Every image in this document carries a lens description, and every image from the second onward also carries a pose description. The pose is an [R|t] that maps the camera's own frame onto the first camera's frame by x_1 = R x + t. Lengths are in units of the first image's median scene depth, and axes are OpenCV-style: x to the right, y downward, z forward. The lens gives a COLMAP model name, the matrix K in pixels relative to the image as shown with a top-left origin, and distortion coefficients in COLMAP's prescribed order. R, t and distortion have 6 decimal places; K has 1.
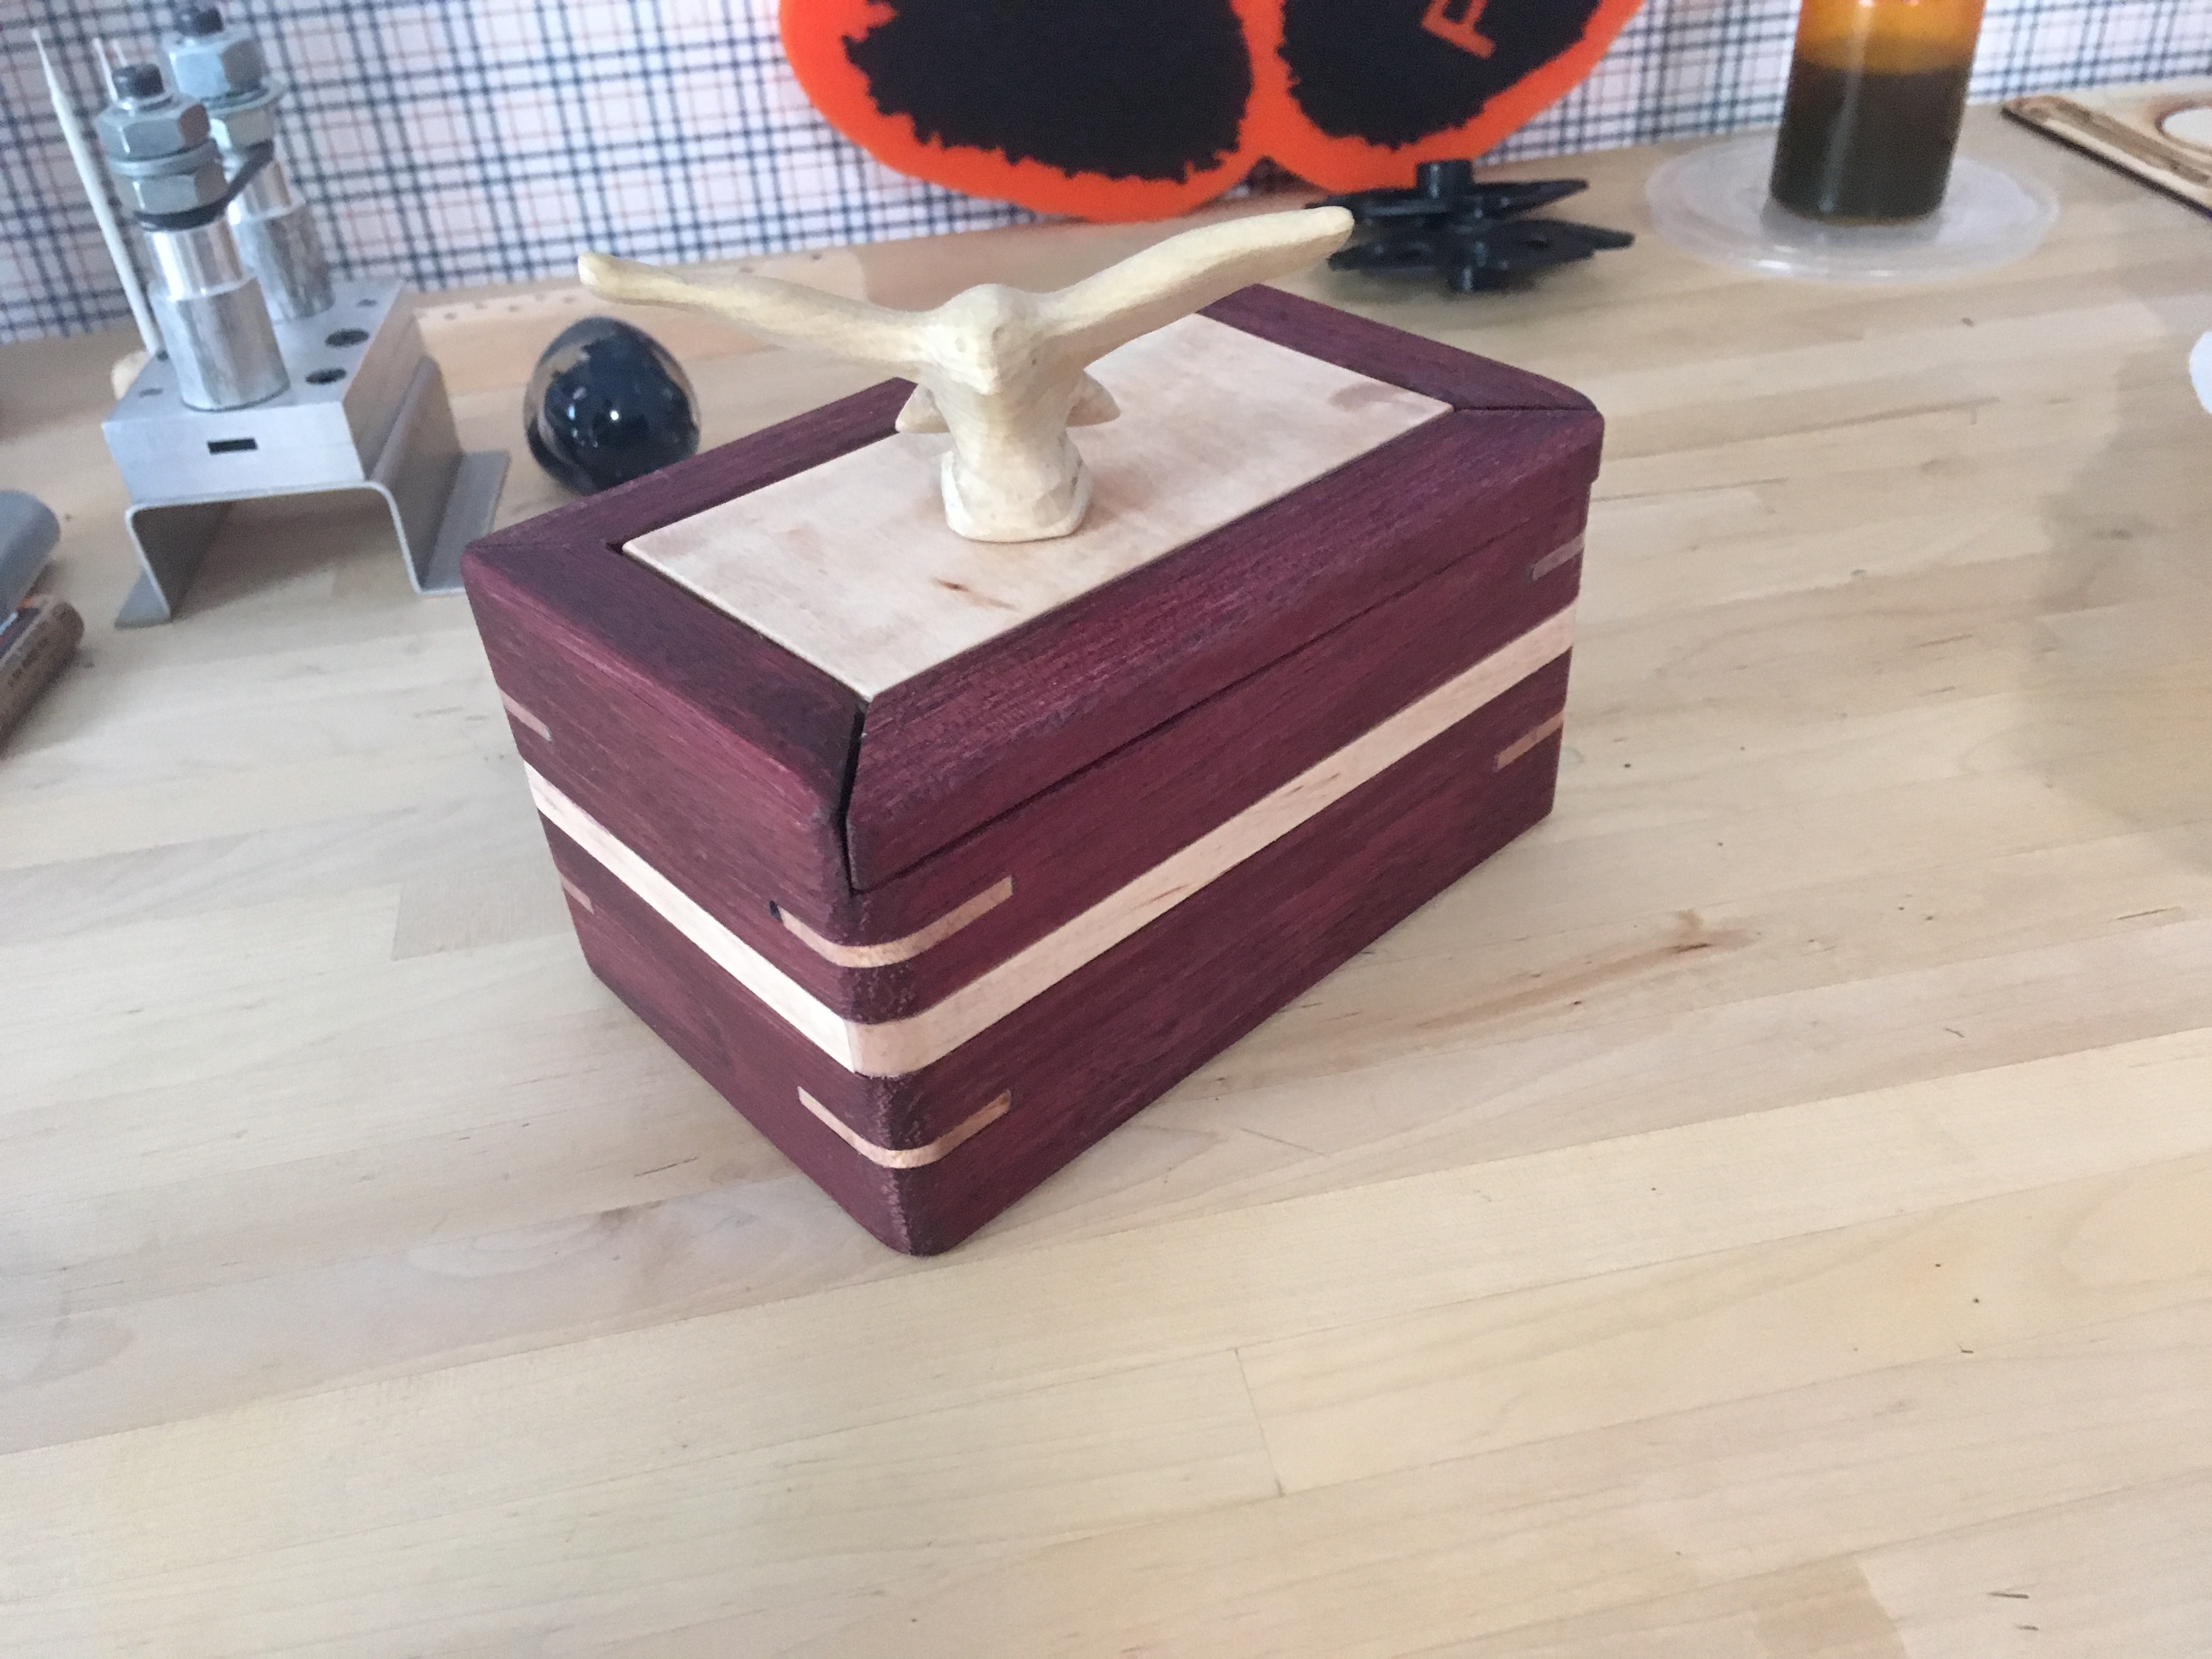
lens RADIAL K [[1896.1, 0, 1101.9], [0, 1896.1, 822.2], [0, 0, 1]] dist [0.104046, -0.186472]
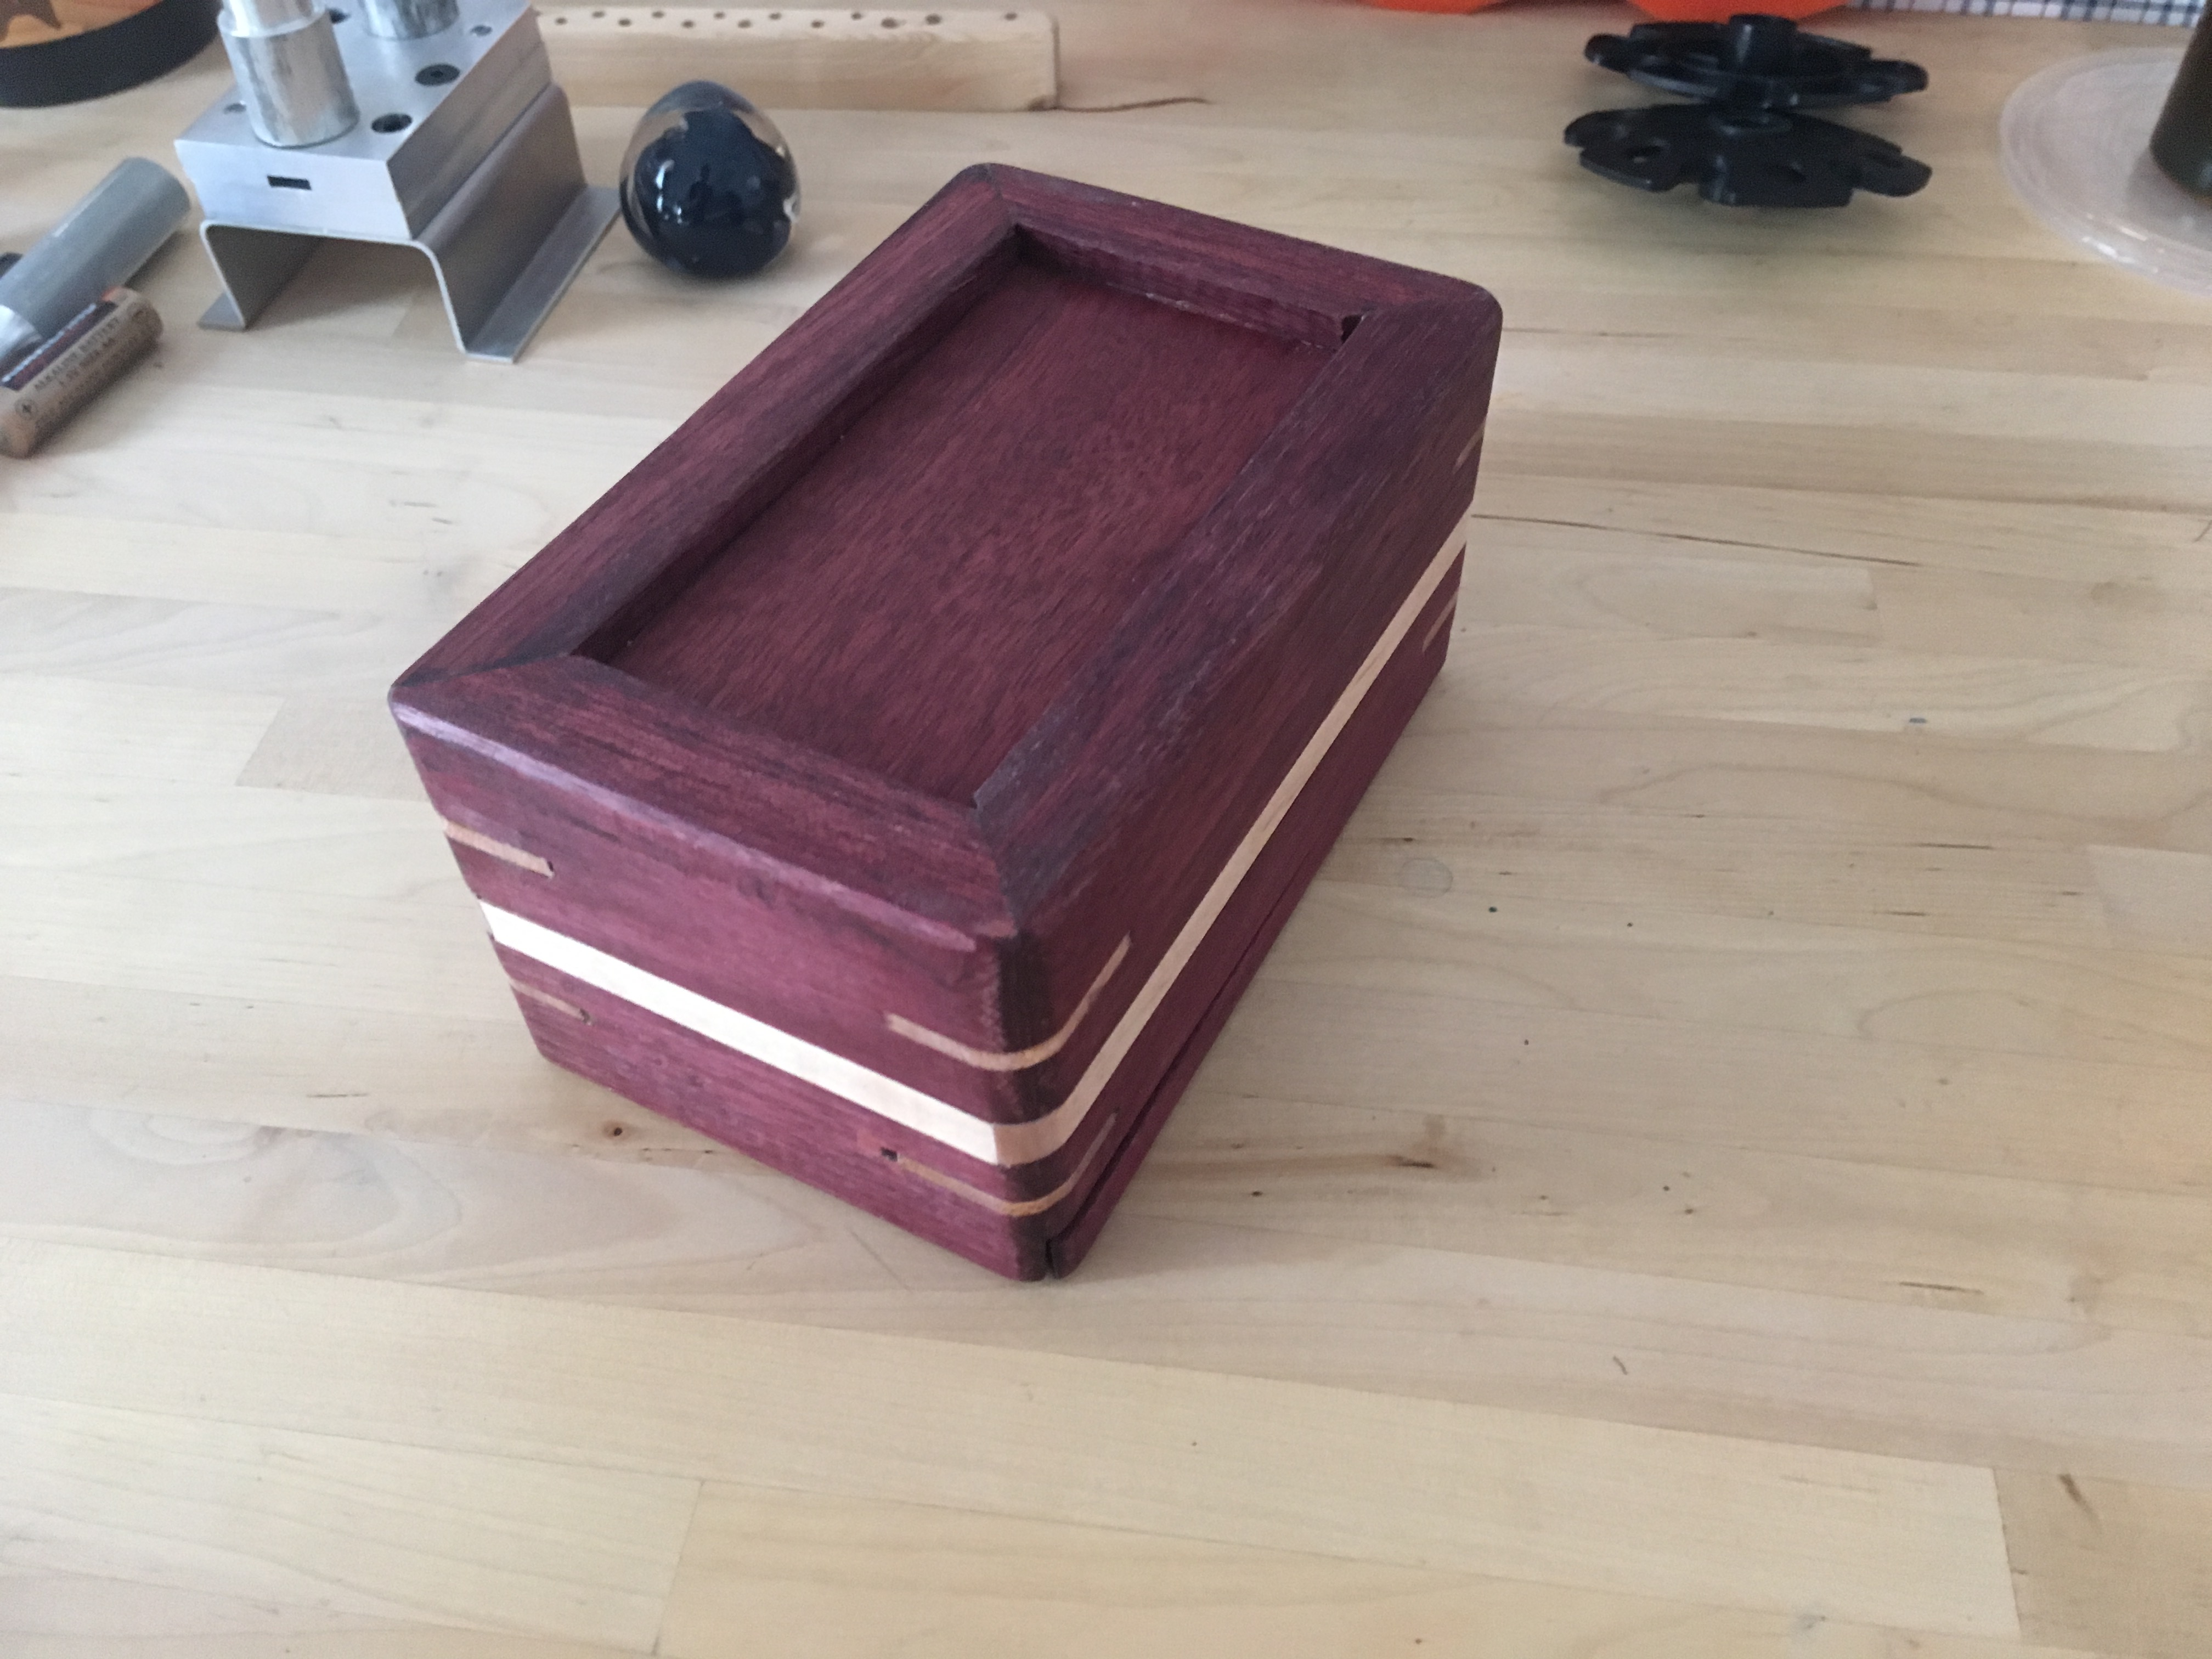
lens RADIAL K [[1896.1, 0, 1106.2], [0, 1896.1, 818.3], [0, 0, 1]] dist [0.104046, -0.186472]
pose [[0.943359, 0.266706, -0.197339, 0.241062], [-0.218475, 0.947003, 0.235487, -0.216951], [0.249686, -0.179035, 0.951632, 0.096321]]
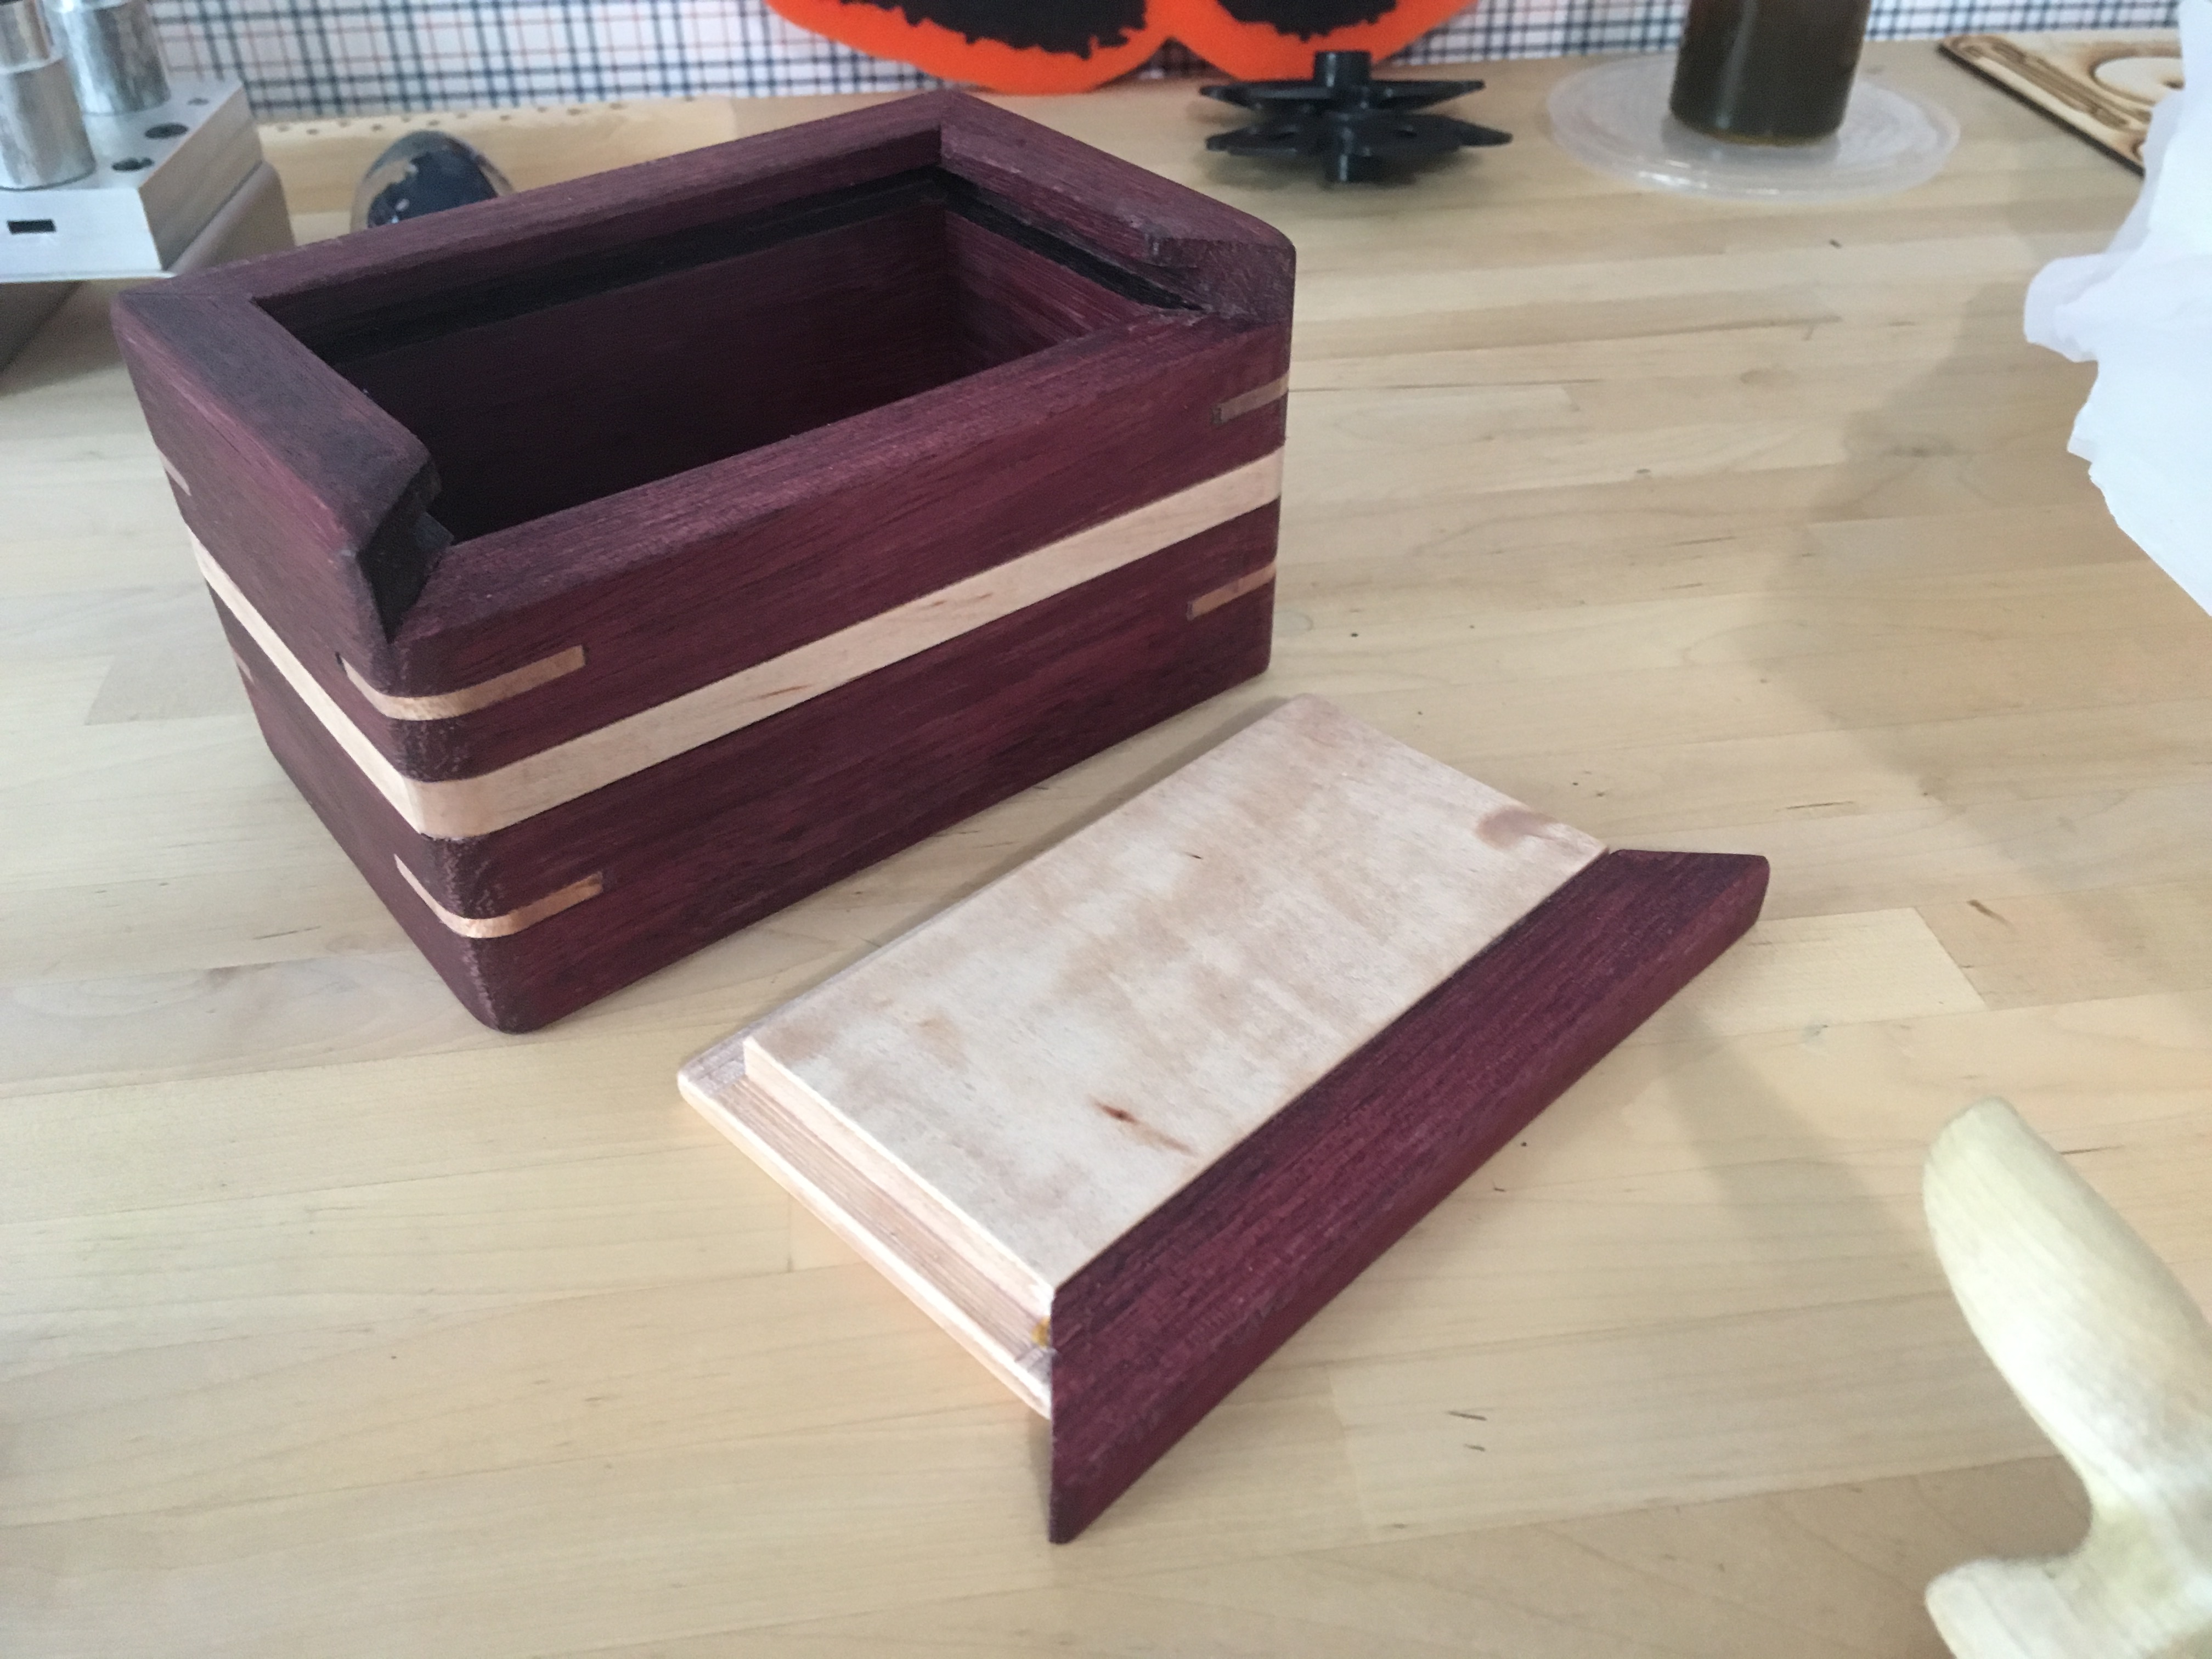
lens RADIAL K [[1896.1, 0, 1110.7], [0, 1896.1, 818.9], [0, 0, 1]] dist [0.104046, -0.186472]
pose [[0.996916, 0.076242, -0.018574, 0.156265], [-0.075711, 0.996742, 0.027803, 0.043288], [0.020633, -0.026311, 0.999441, 0.002337]]
